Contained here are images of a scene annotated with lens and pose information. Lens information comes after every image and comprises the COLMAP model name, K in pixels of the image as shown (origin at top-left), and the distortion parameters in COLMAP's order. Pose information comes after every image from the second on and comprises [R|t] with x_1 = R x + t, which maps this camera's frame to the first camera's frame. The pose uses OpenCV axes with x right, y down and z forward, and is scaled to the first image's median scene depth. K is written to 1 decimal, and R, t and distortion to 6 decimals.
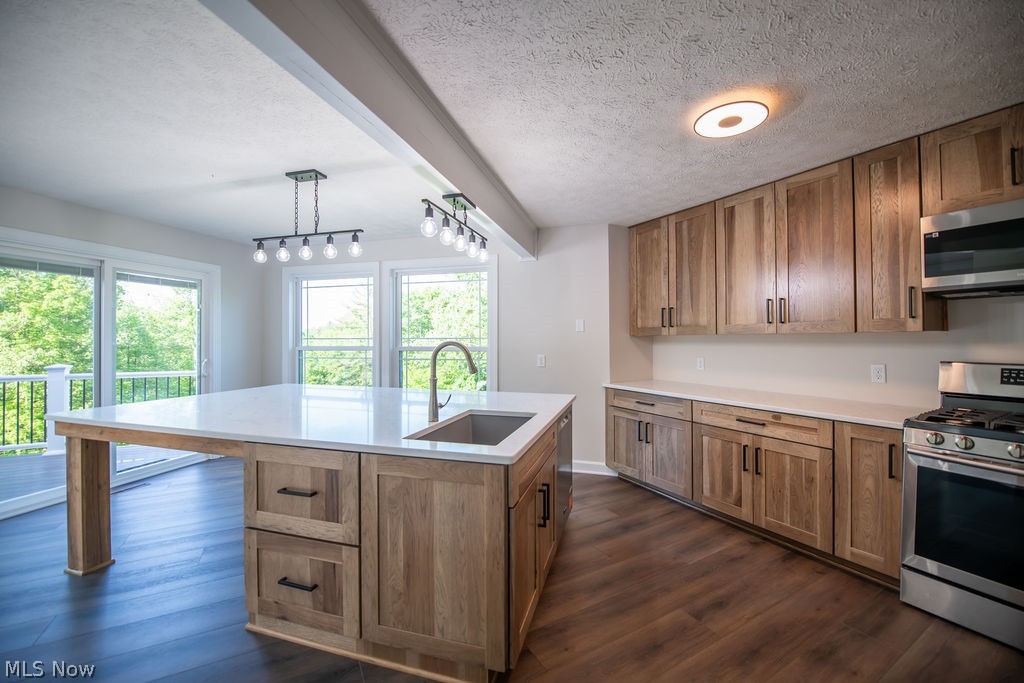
lens RADIAL K [[407.7, 0, 514.6], [0, 407.7, 338.2], [0, 0, 1]] dist [-0.017248, -0.002206]
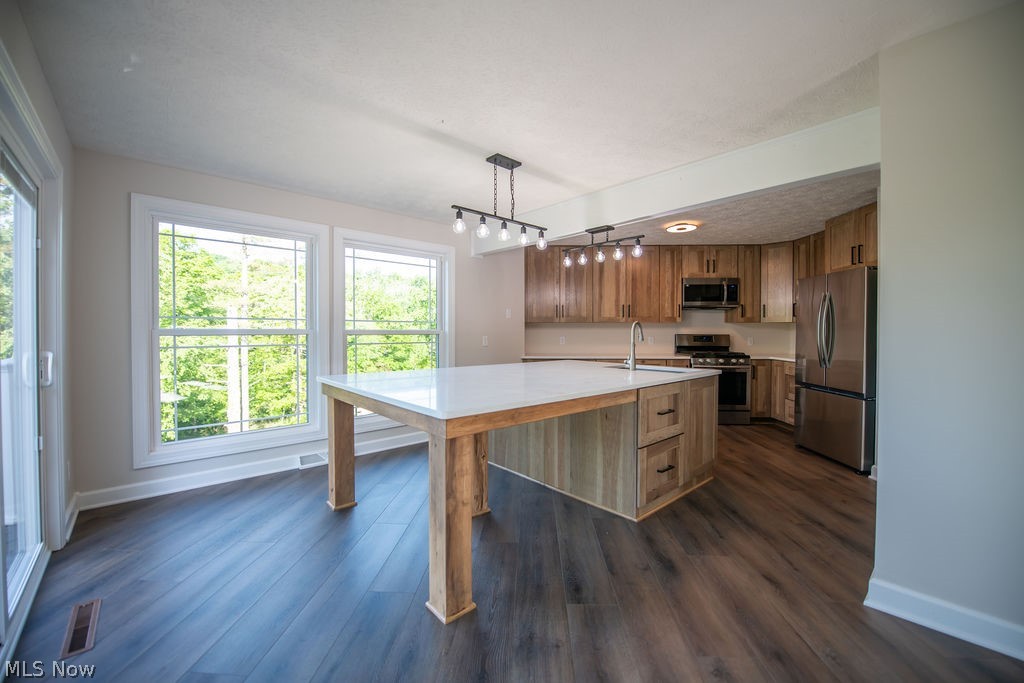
lens RADIAL K [[407.7, 0, 515.3], [0, 407.7, 338.8], [0, 0, 1]] dist [-0.017248, -0.002206]
pose [[0.531561, -0.012137, 0.846933, -1.350731], [-0.005678, 0.999824, 0.017891, 0.036990], [-0.847001, -0.014319, 0.531399, 0.394490]]
